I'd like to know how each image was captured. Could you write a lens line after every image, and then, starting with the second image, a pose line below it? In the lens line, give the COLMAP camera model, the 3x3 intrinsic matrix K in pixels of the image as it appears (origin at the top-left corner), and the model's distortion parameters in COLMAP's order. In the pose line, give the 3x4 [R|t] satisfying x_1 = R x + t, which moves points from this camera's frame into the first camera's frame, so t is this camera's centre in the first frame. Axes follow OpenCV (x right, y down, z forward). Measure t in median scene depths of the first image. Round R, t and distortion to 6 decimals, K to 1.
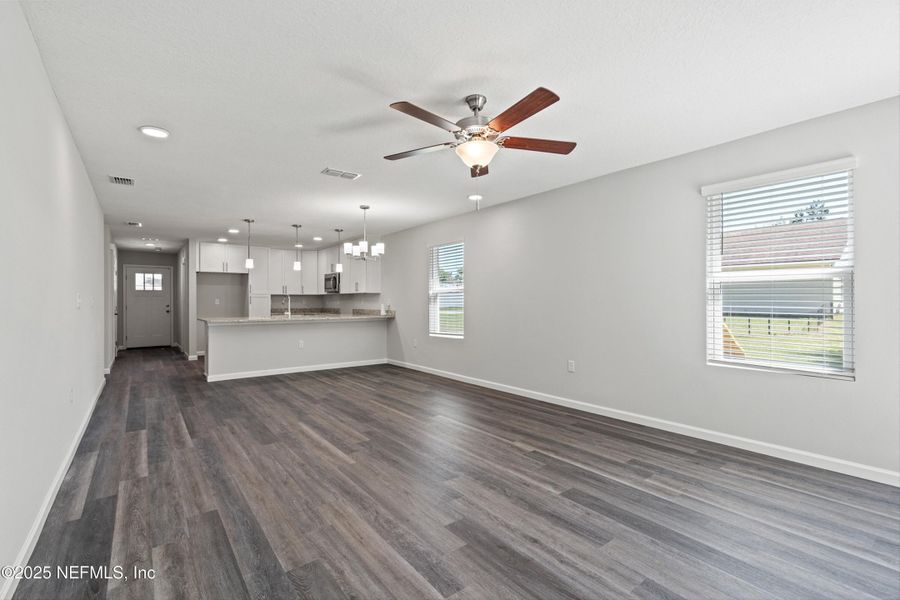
lens RADIAL K [[407.6, 0, 450.8], [0, 407.6, 301.9], [0, 0, 1]] dist [0.004658, 0.000102]
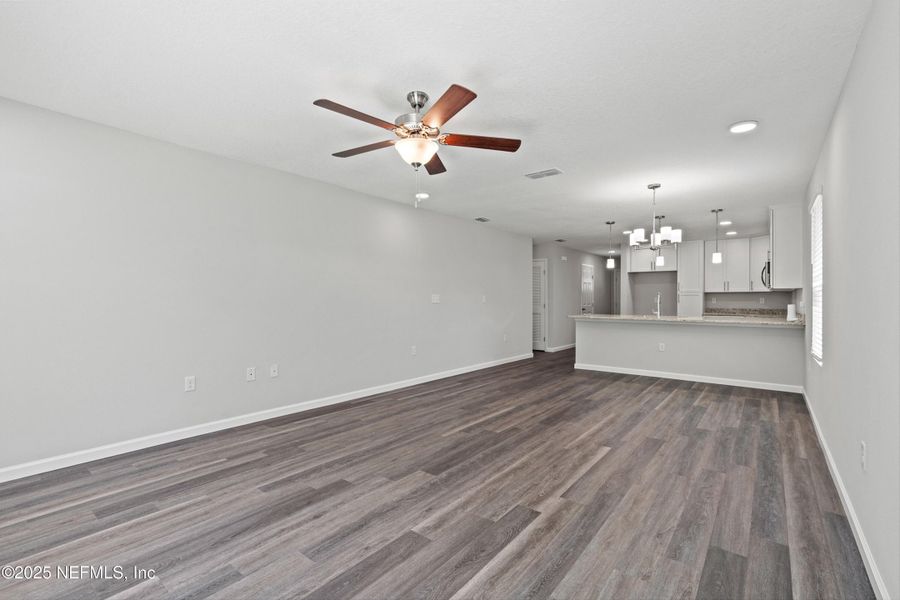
lens RADIAL K [[407.6, 0, 447.1], [0, 407.6, 305.1], [0, 0, 1]] dist [0.004658, 0.000102]
pose [[0.223463, 0.009571, -0.974665, 0.832097], [0.001382, 0.999948, 0.010136, 0.000423], [0.974711, -0.003612, 0.223438, 0.673793]]
